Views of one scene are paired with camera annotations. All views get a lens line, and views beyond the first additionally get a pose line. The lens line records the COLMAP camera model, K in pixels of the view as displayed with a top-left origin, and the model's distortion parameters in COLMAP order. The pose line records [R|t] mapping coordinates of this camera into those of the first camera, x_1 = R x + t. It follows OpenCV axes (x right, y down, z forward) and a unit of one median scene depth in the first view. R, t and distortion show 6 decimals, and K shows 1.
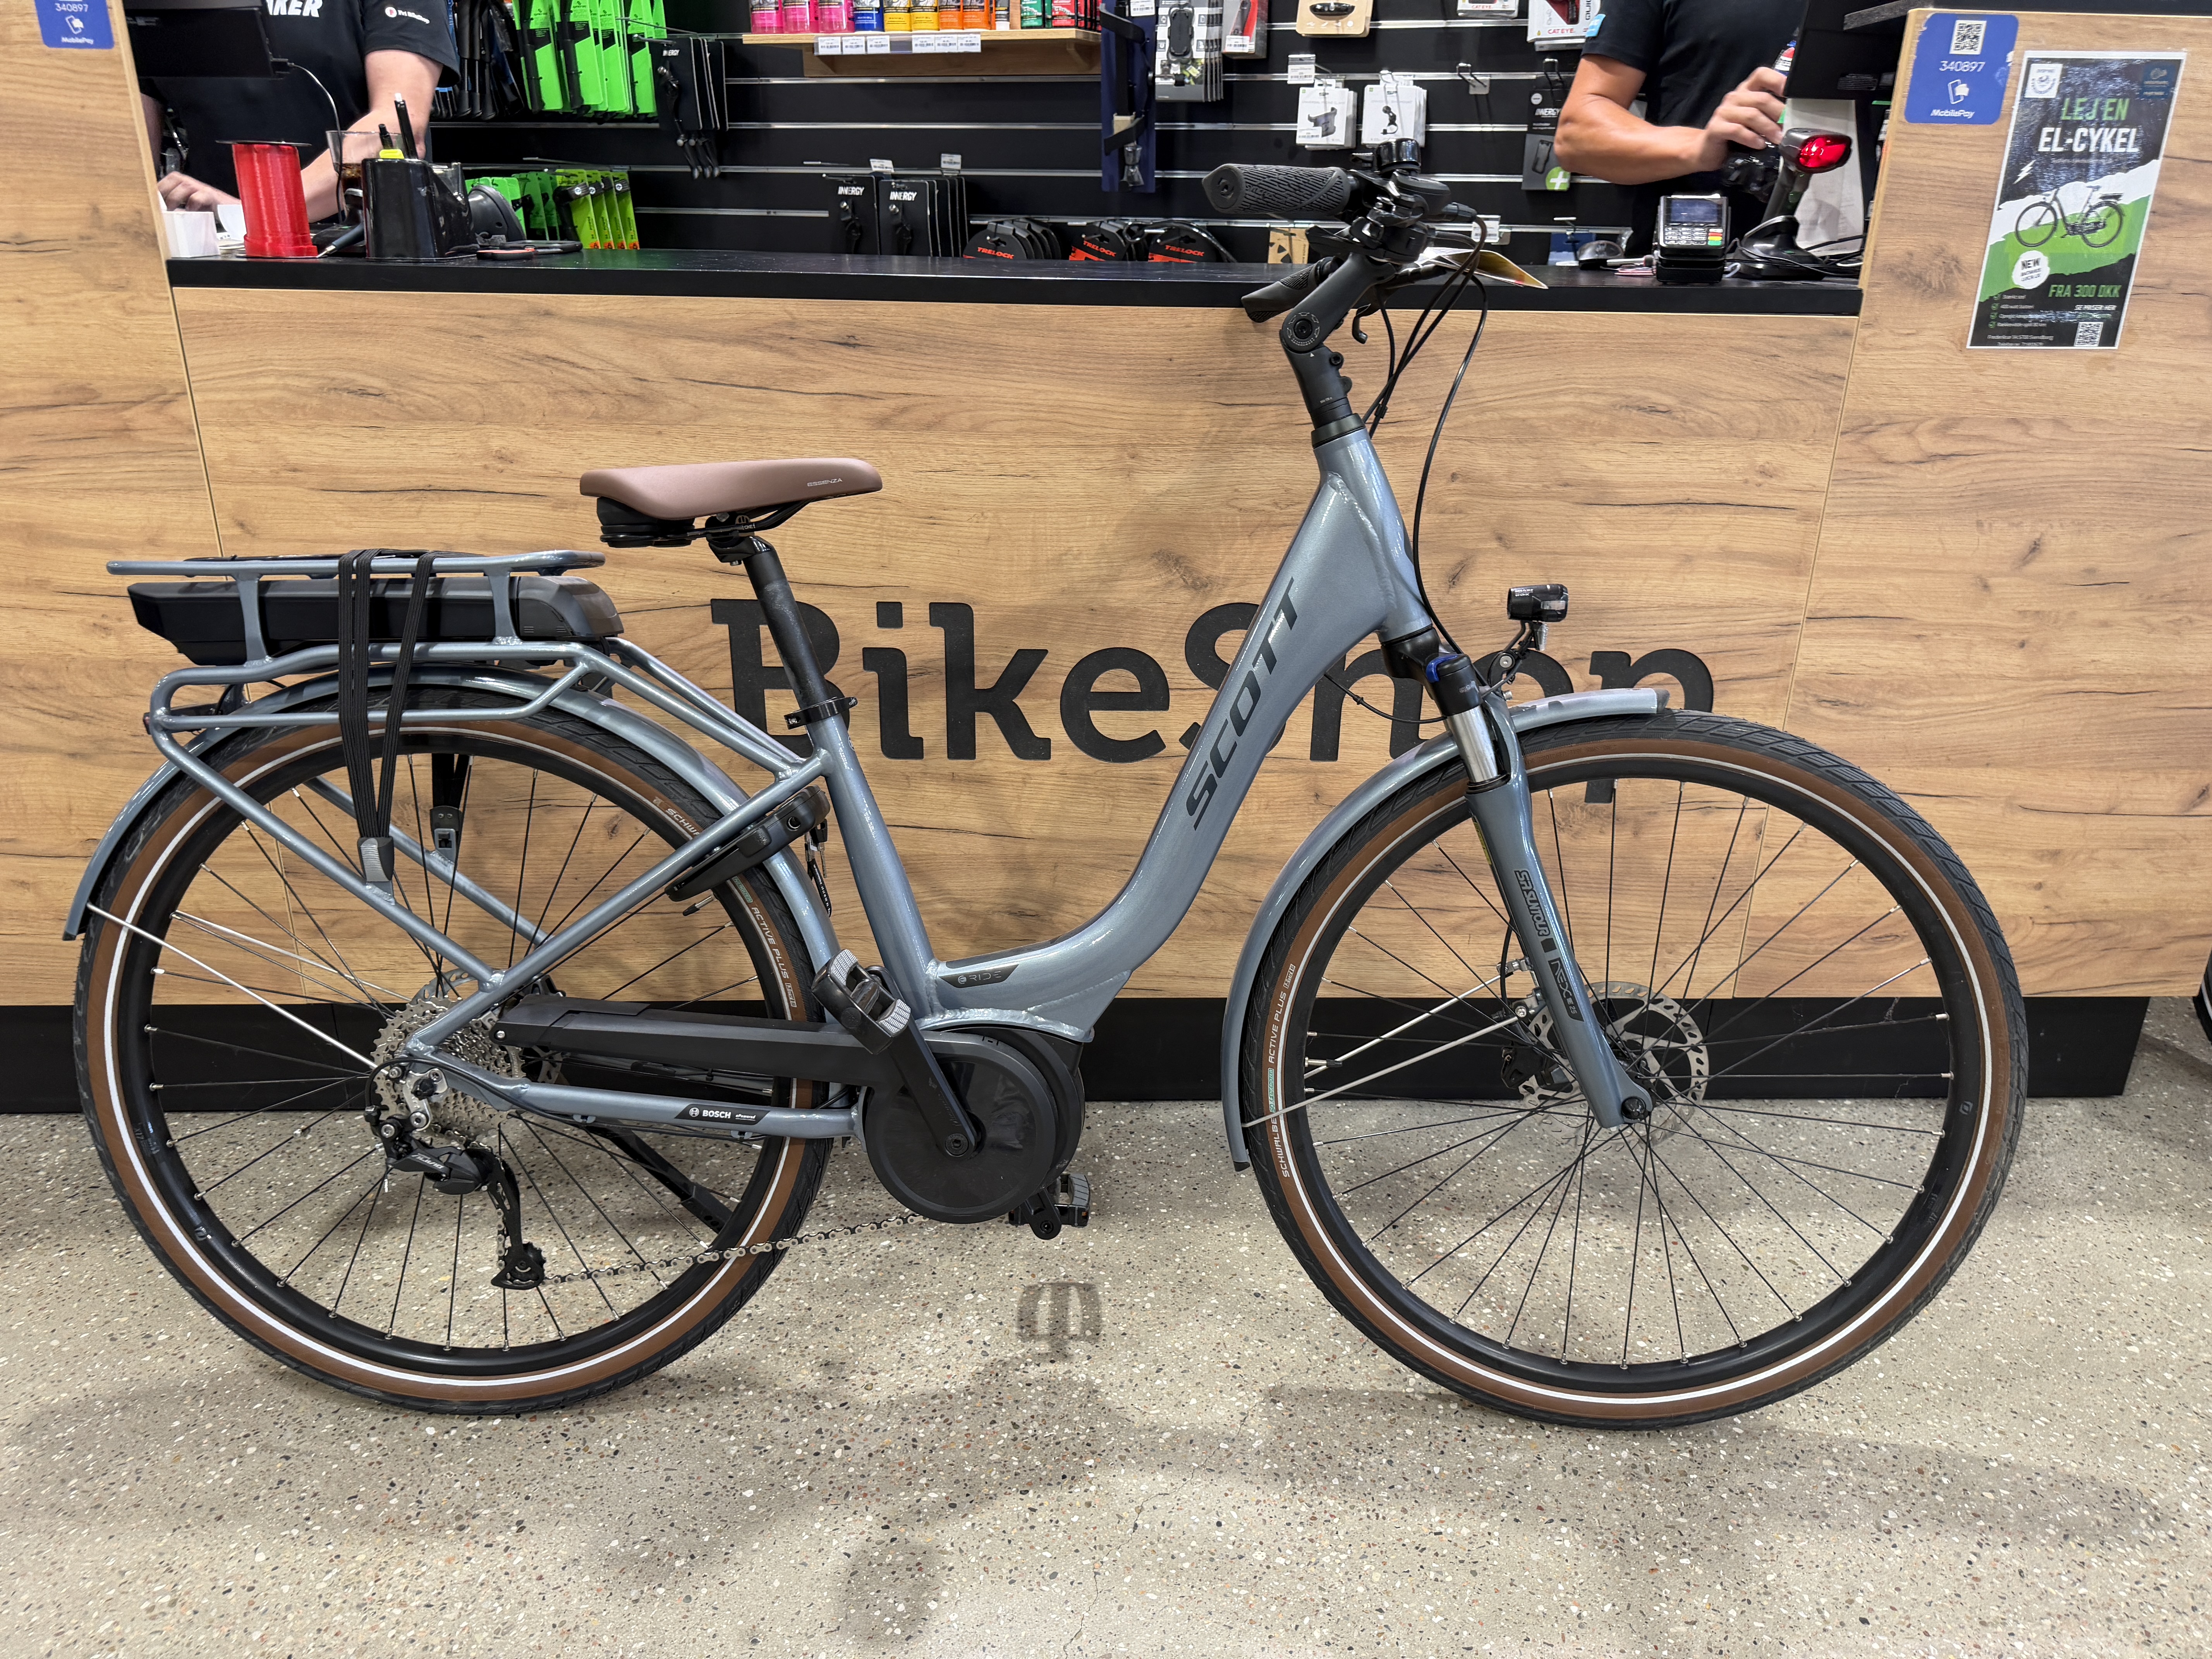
lens RADIAL K [[1580.9, 0, 1113.6], [0, 1580.9, 830.6], [0, 0, 1]] dist [-0.002055, -0.005650]
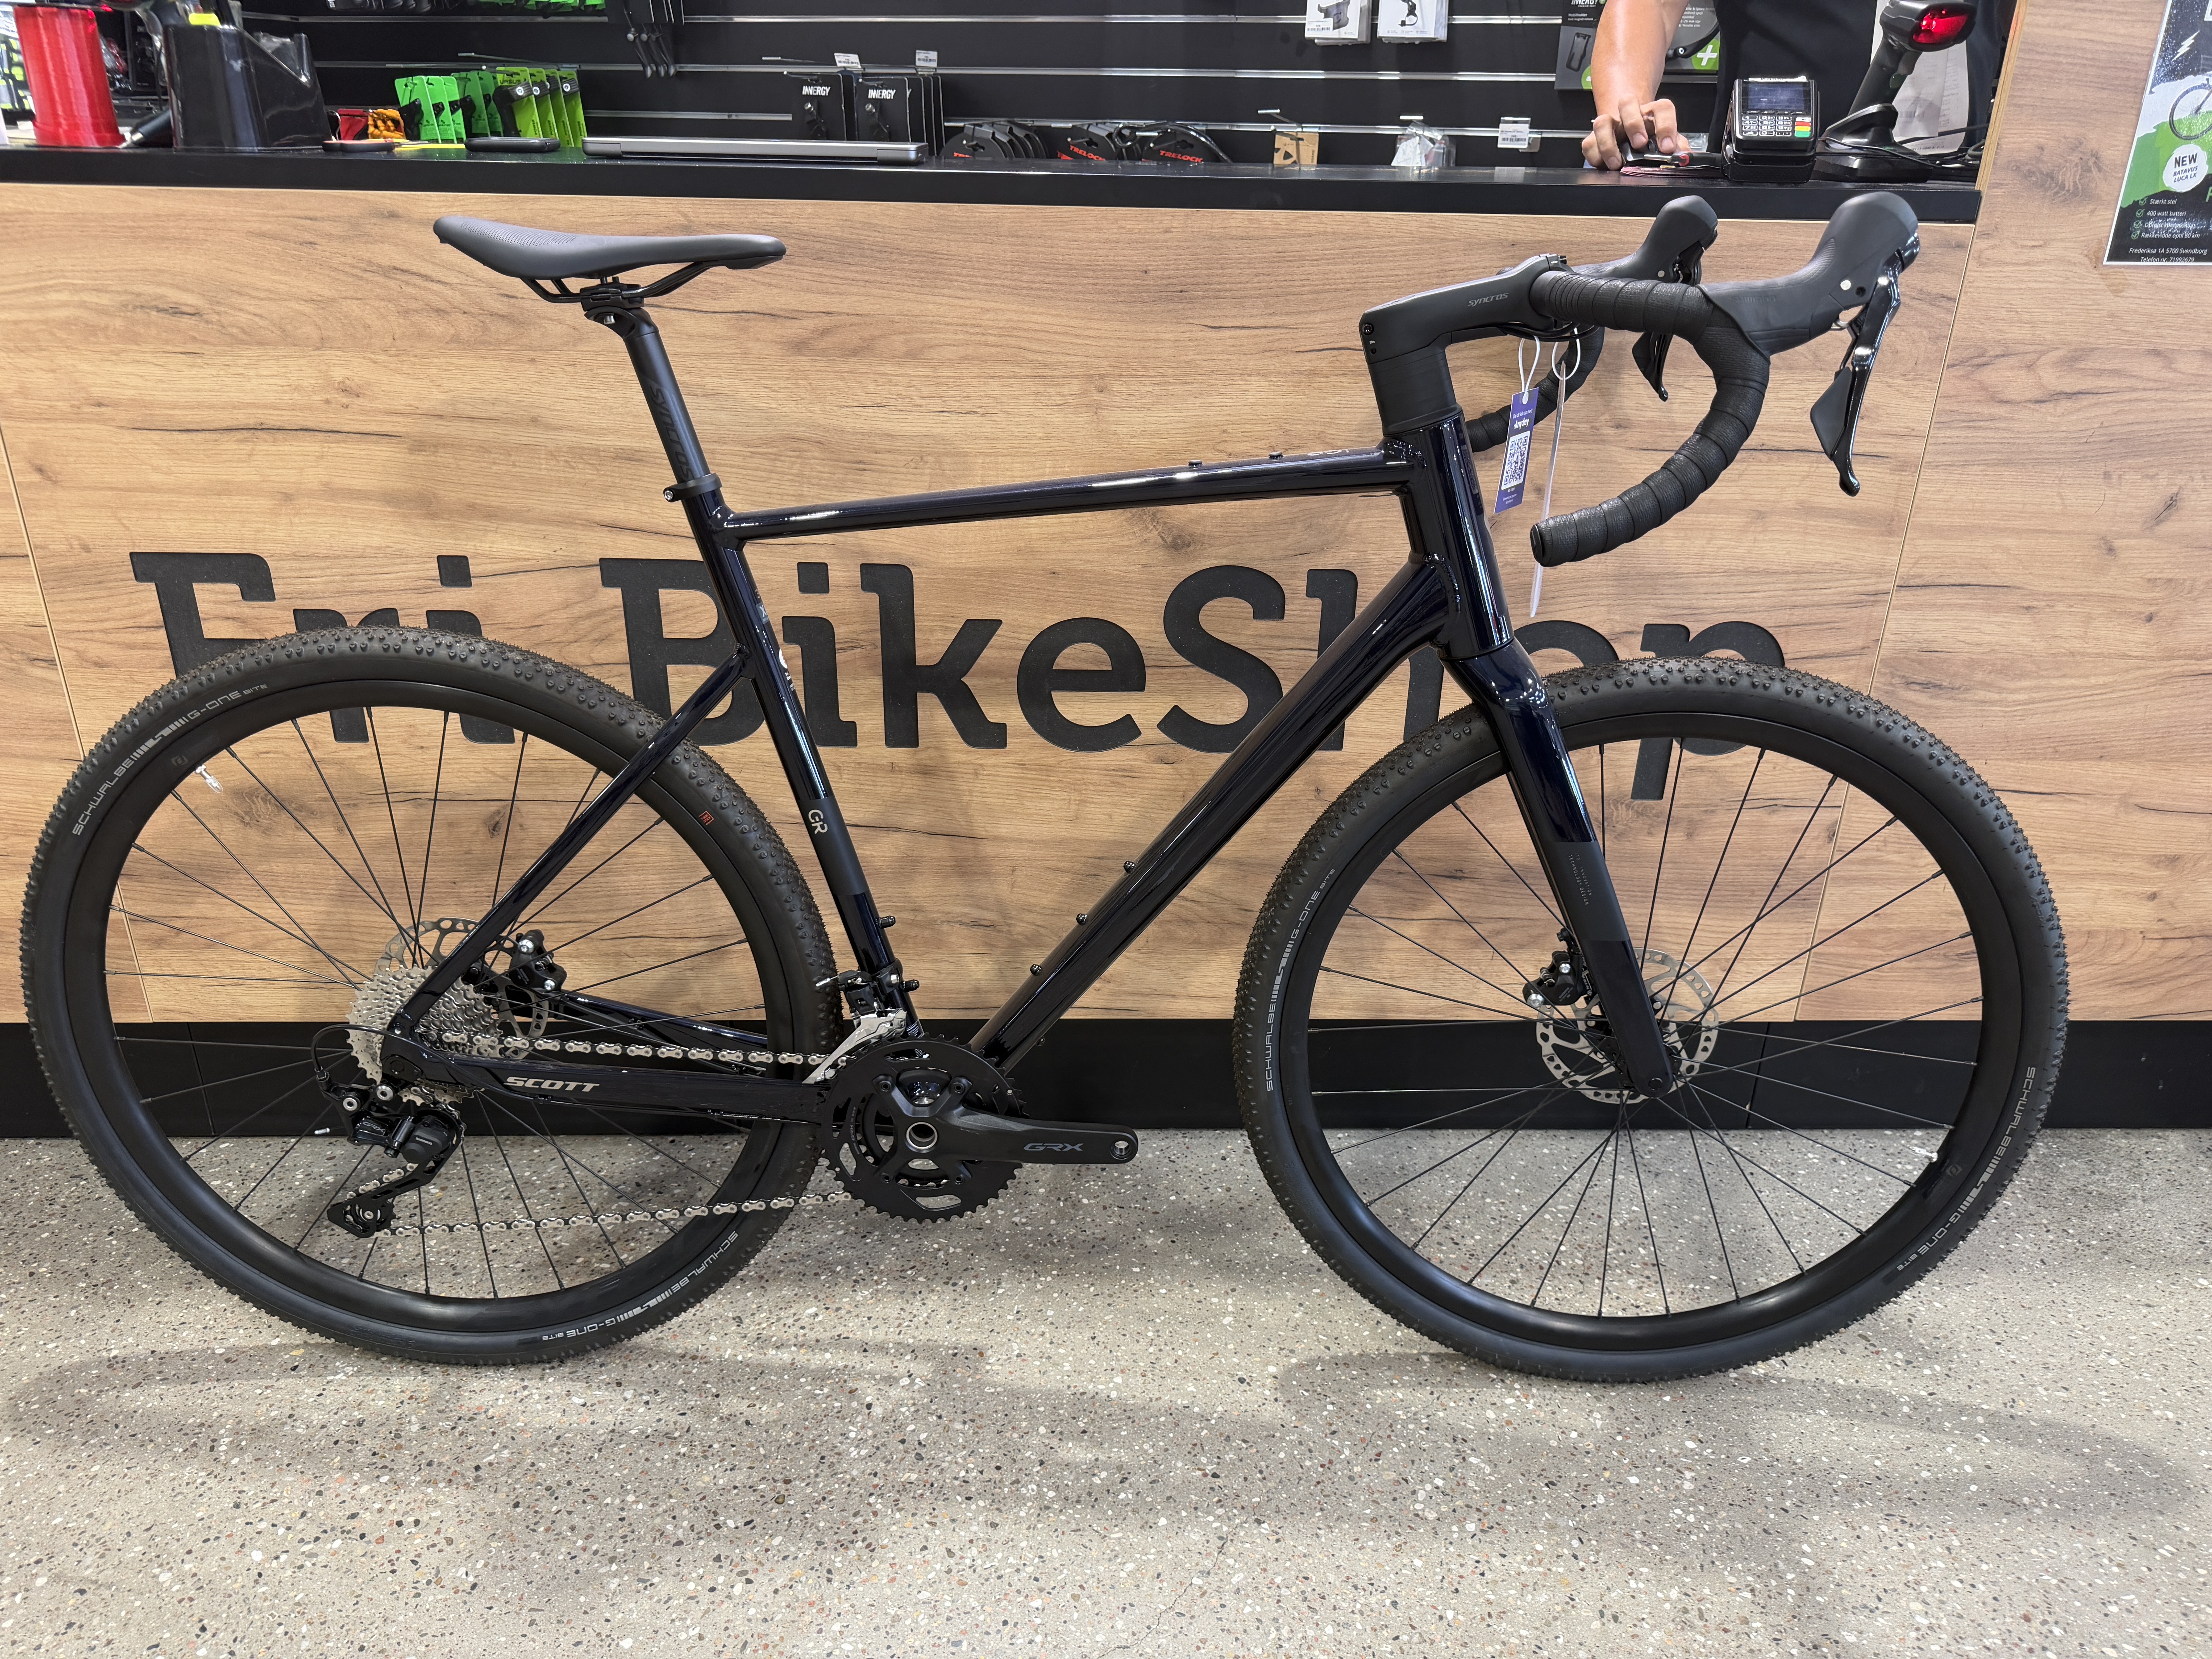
lens RADIAL K [[1580.9, 0, 1111.9], [0, 1580.9, 821.3], [0, 0, 1]] dist [-0.002055, -0.005650]
pose [[0.999974, 0.005038, -0.005129, 0.023889], [-0.004836, 0.999237, 0.038753, -0.041927], [0.005320, -0.038728, 0.999236, 0.156318]]
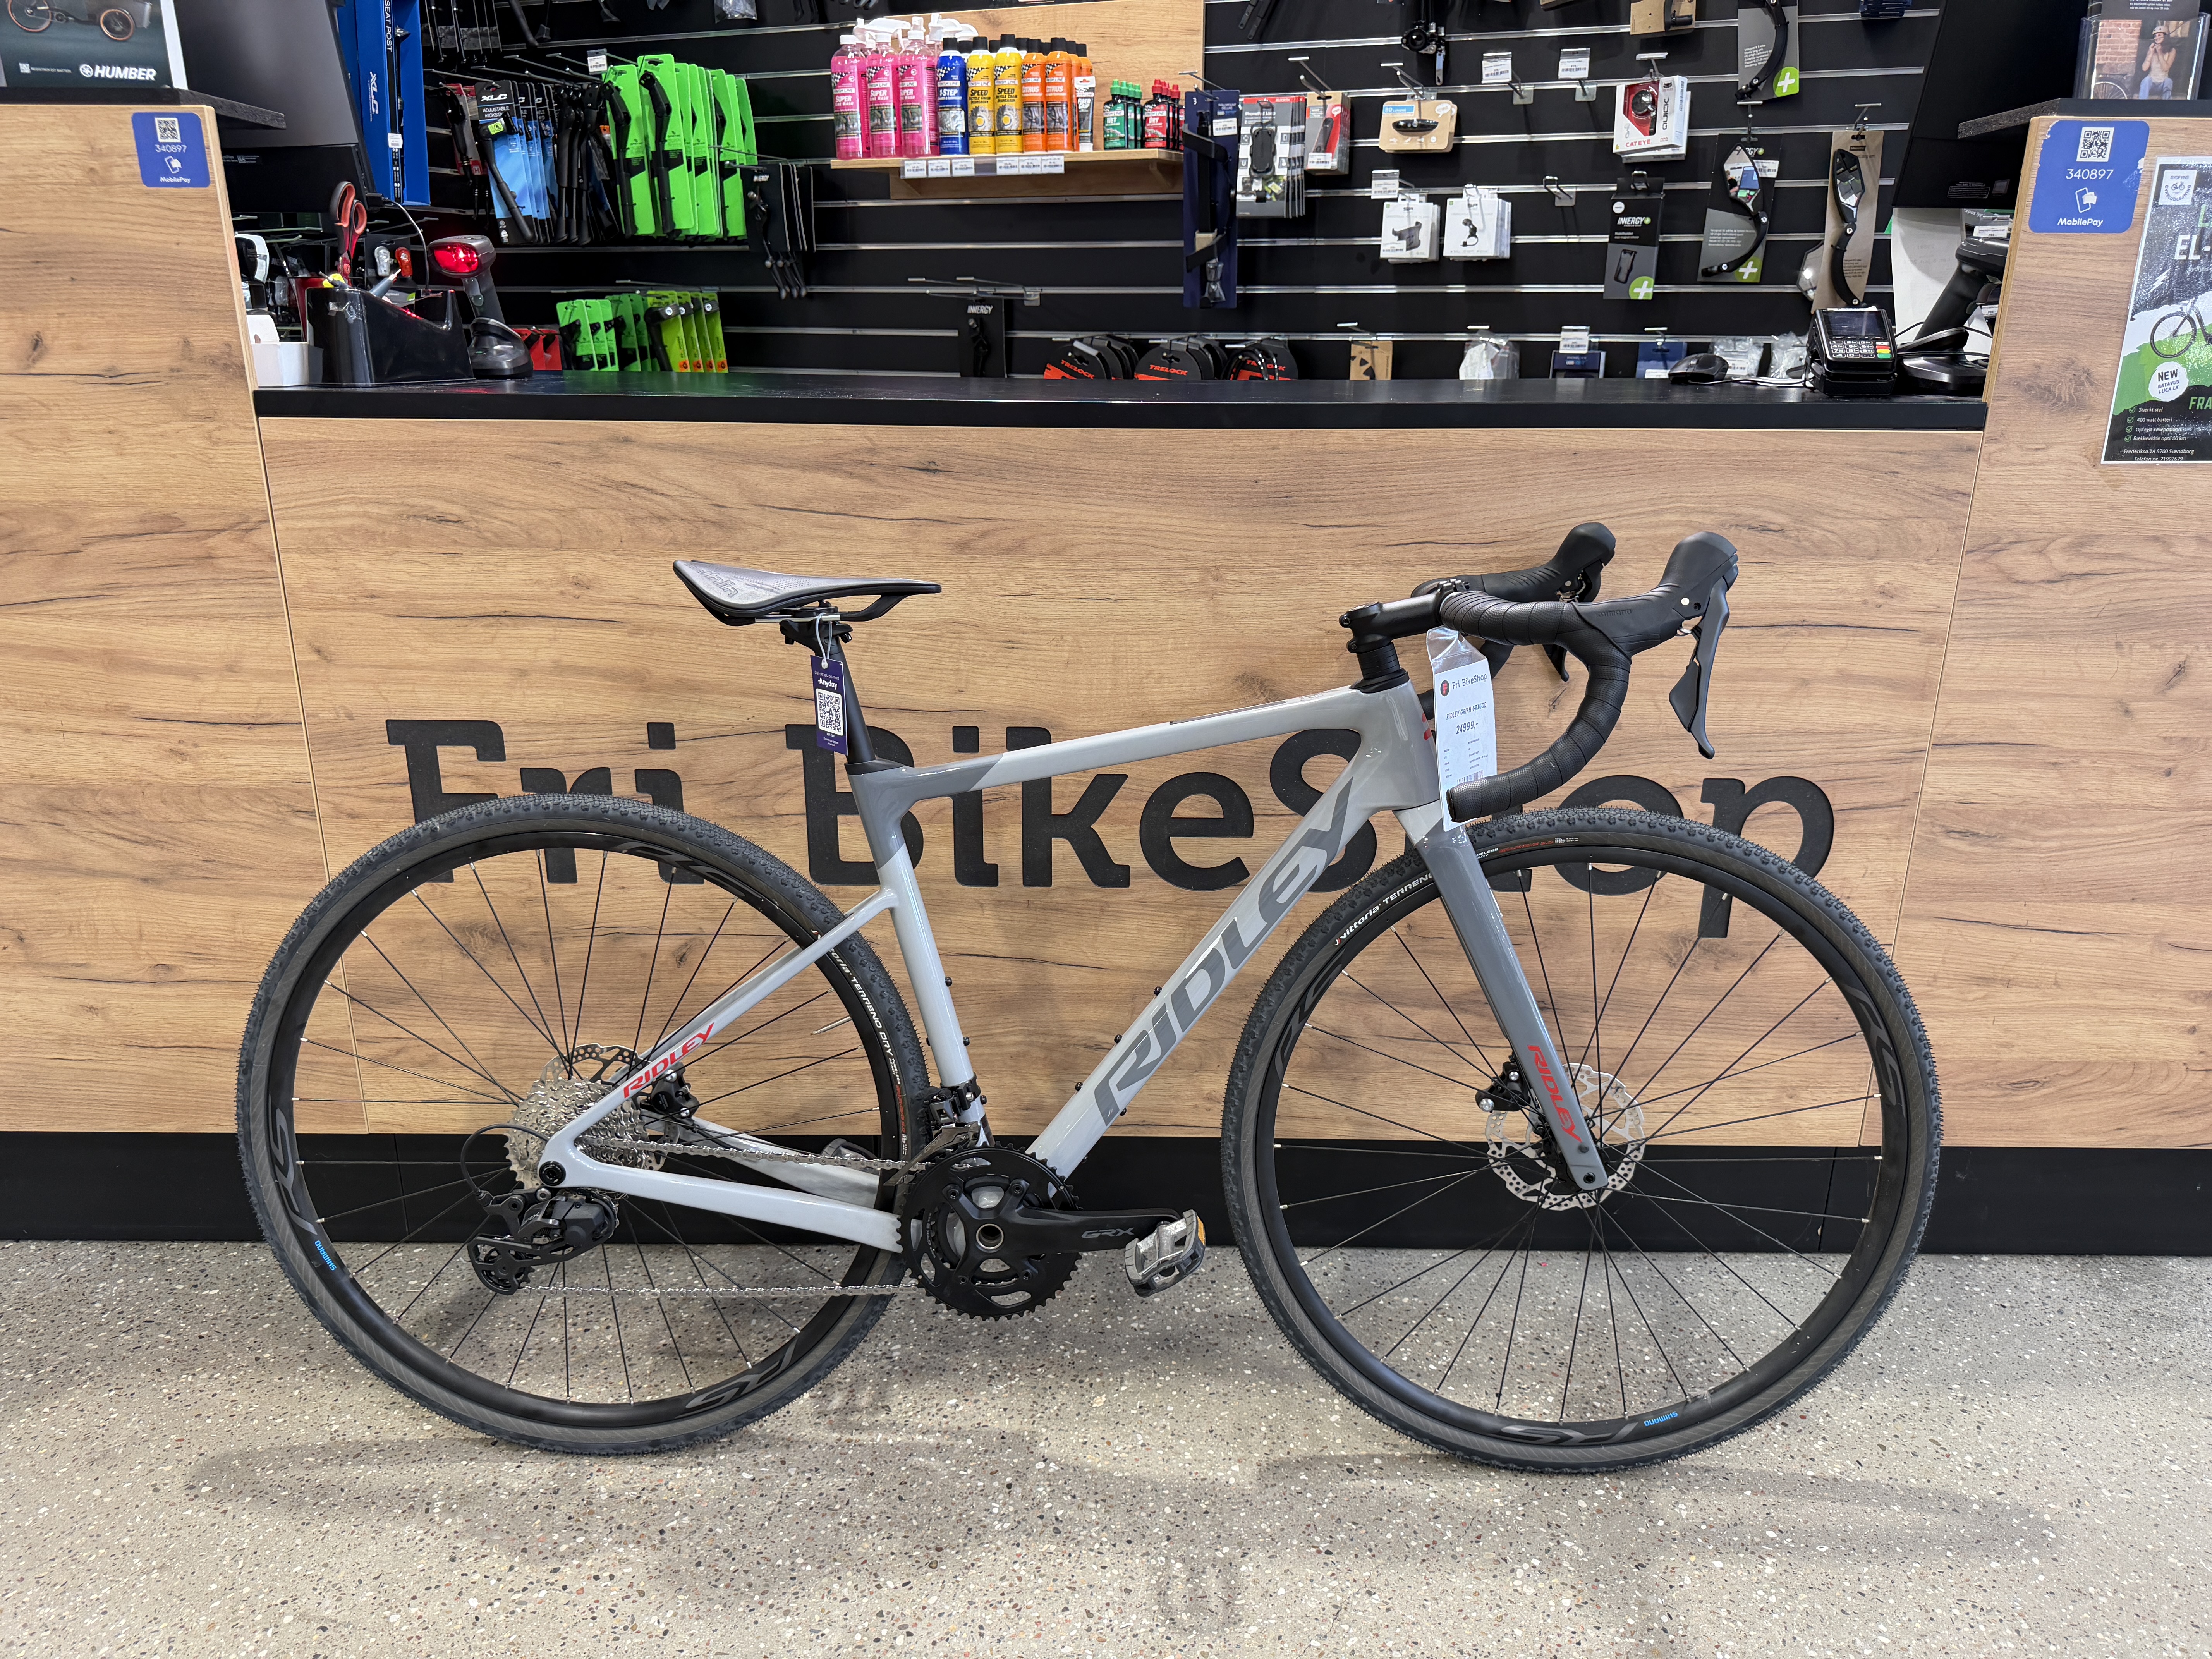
lens RADIAL K [[1580.9, 0, 1110.9], [0, 1580.9, 828.9], [0, 0, 1]] dist [-0.002055, -0.005650]
pose [[0.998759, 0.003886, -0.049655, -0.004801], [-0.006966, 0.998051, -0.062010, -0.023925], [0.049318, 0.062279, 0.996840, 0.041236]]
